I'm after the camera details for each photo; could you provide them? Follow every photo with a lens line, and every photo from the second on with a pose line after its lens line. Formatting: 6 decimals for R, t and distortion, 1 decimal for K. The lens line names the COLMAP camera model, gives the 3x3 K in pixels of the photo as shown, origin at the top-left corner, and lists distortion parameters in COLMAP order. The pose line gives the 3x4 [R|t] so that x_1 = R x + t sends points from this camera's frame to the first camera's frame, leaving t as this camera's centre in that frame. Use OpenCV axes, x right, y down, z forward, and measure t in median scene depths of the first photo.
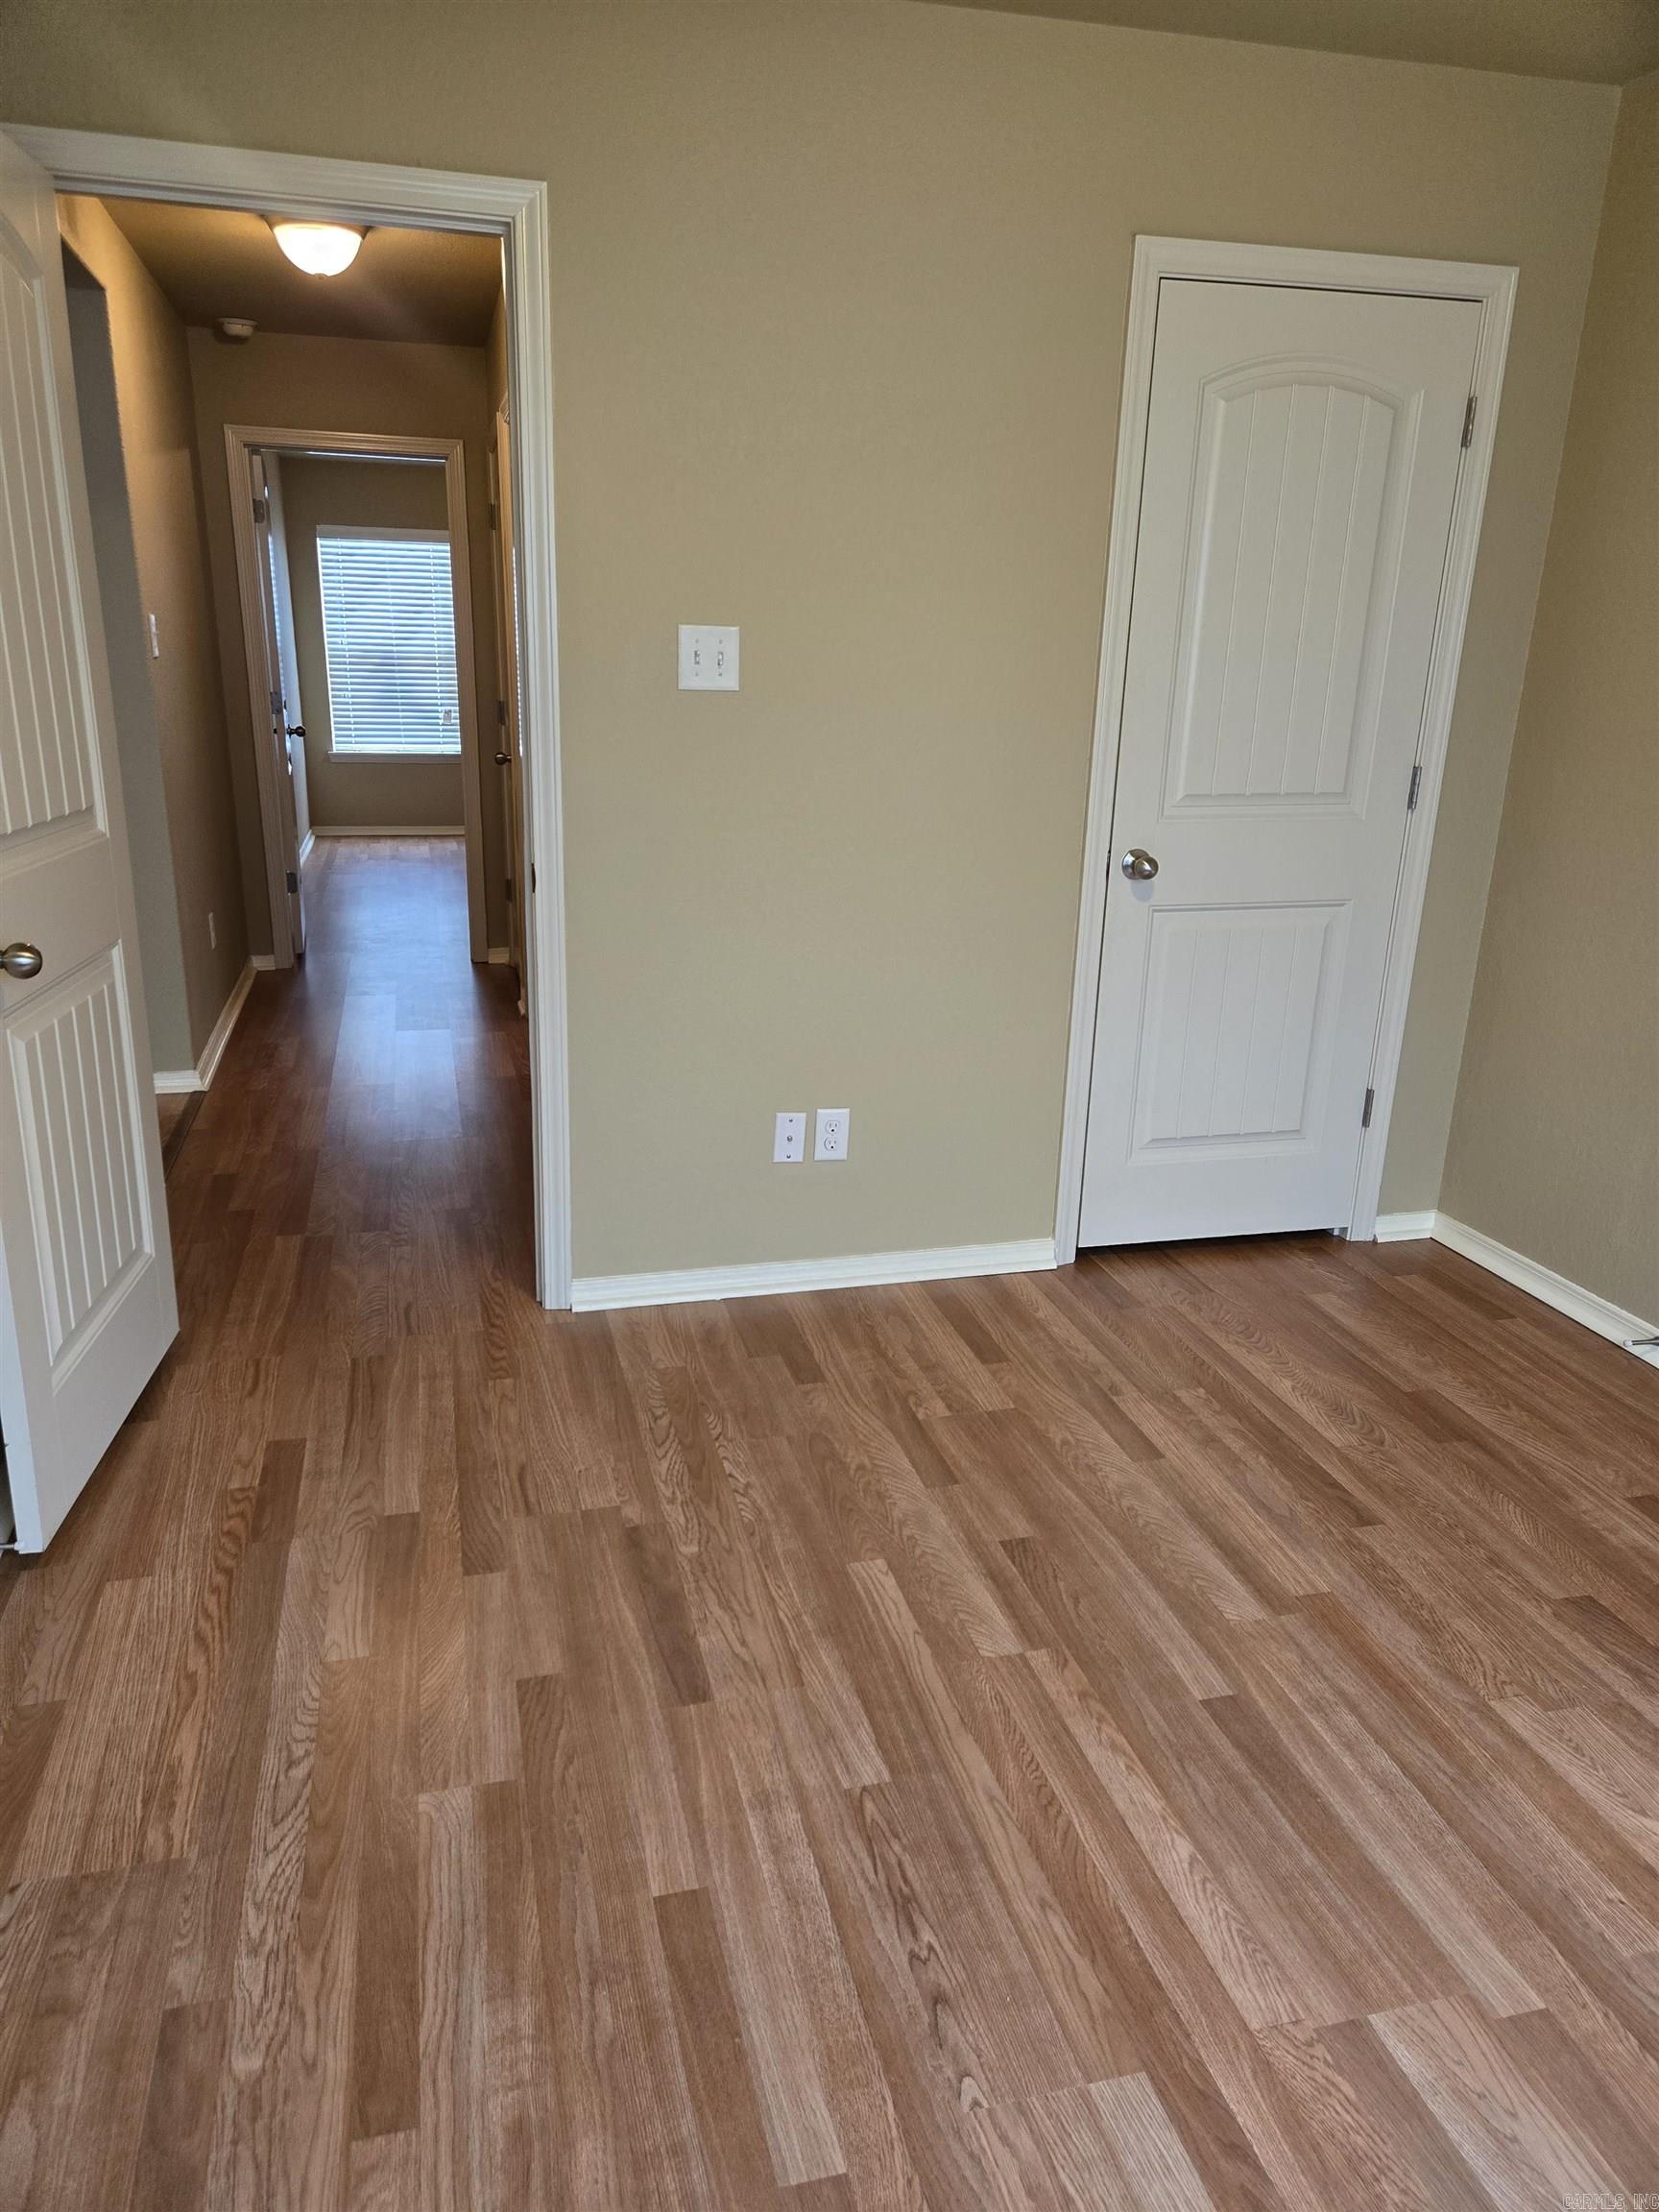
lens RADIAL K [[1454.3, 0, 819.2], [0, 1454.3, 1112.0], [0, 0, 1]] dist [0.016141, -0.029008]
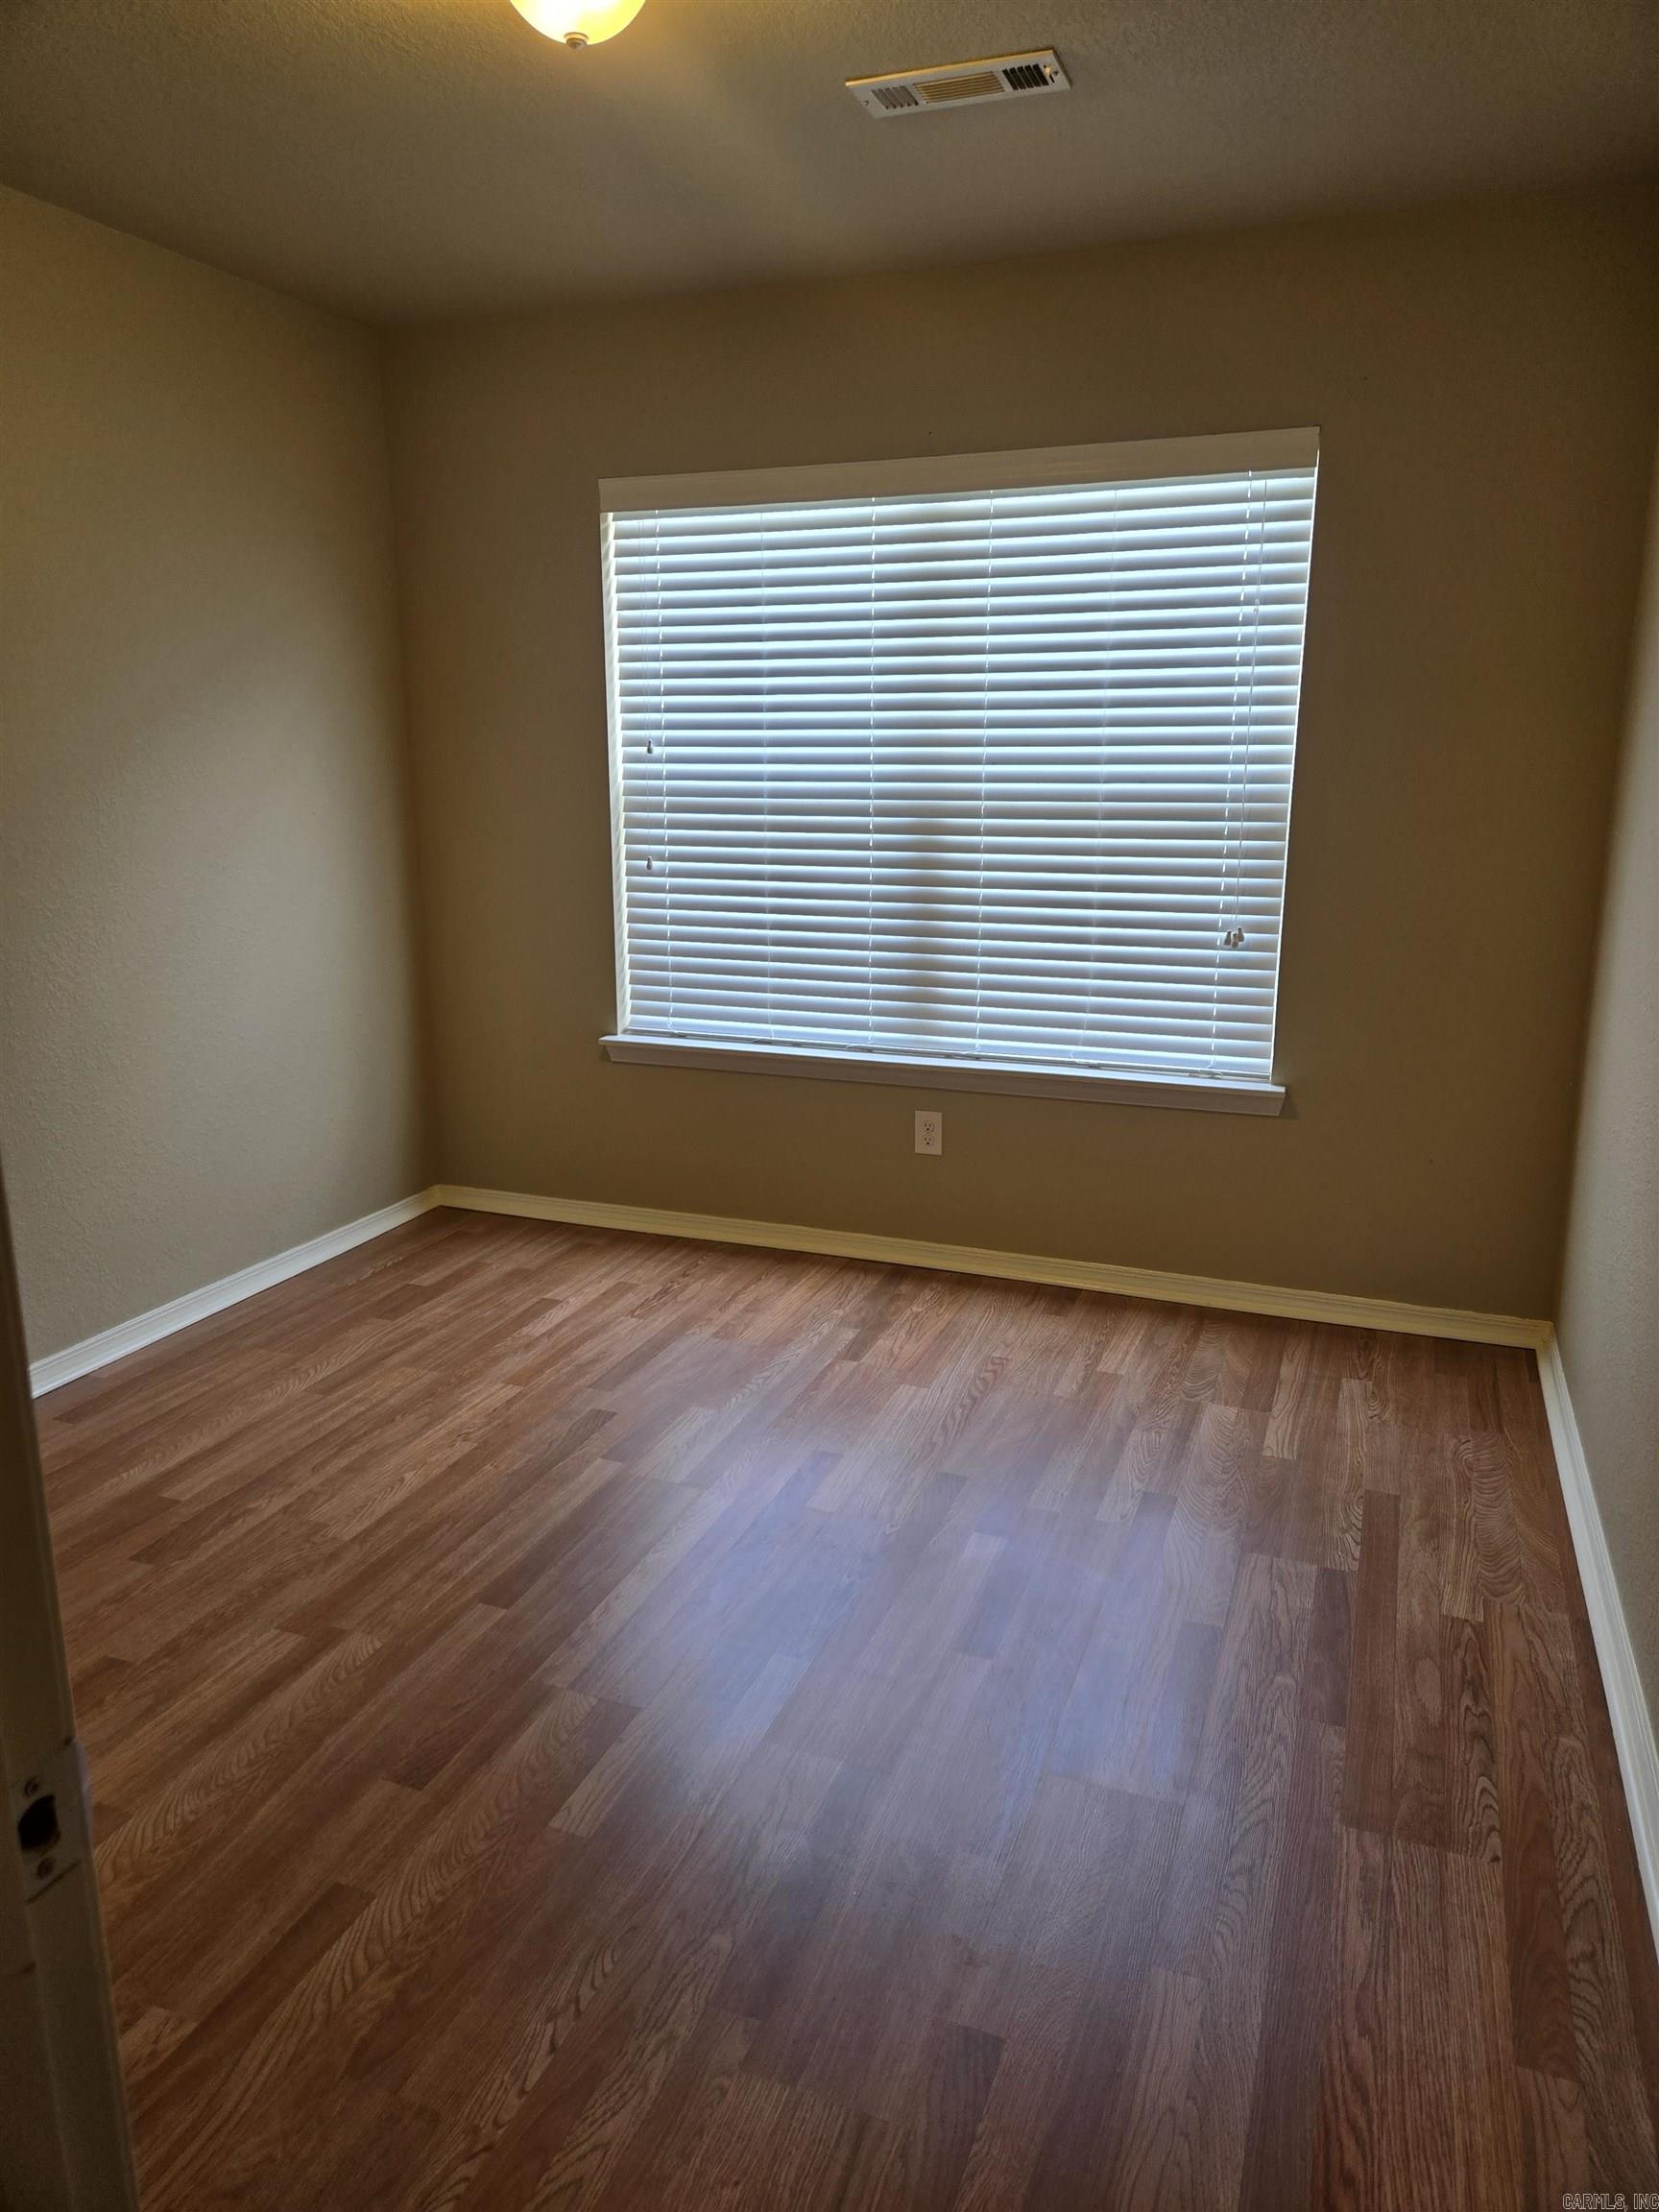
lens RADIAL K [[1454.3, 0, 812.9], [0, 1454.3, 1091.4], [0, 0, 1]] dist [0.016141, -0.029008]
pose [[-0.802723, -0.157824, 0.575089, -0.512946], [0.160043, 0.871956, 0.462686, -0.440159], [-0.574475, 0.463448, -0.674681, 1.337872]]
